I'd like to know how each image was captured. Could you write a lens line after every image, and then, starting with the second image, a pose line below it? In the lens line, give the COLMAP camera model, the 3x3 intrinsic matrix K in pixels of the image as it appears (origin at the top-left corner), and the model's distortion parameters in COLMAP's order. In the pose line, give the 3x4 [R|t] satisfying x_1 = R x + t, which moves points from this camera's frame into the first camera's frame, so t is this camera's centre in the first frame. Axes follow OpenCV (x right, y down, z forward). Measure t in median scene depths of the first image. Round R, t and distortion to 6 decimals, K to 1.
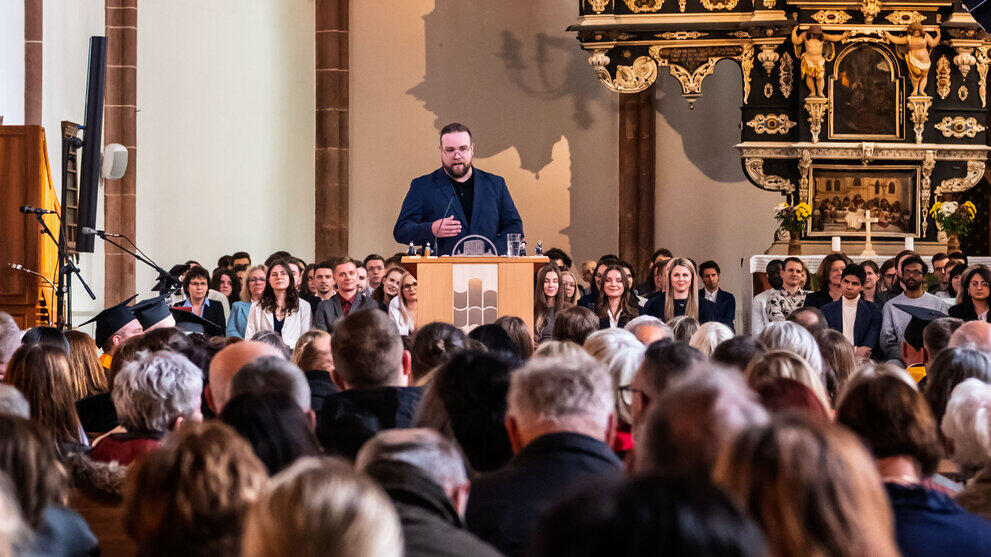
lens RADIAL K [[3134.3, 0, 495.5], [0, 3134.3, 278.5], [0, 0, 1]] dist [-0.050332, -0.044829]
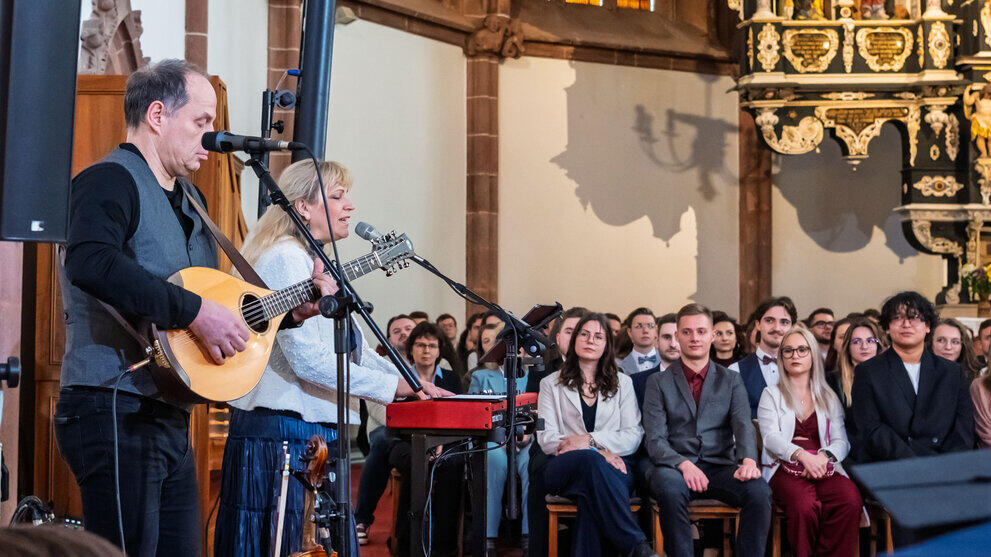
lens RADIAL K [[1832.3, 0, 497.9], [0, 1832.3, 231.7], [0, 0, 1]] dist [-0.042329, 0.053032]
pose [[0.999560, 0.005790, 0.029108, -0.067398], [-0.004009, 0.998137, -0.060877, 0.000667], [-0.029406, 0.060734, 0.997721, 0.430102]]
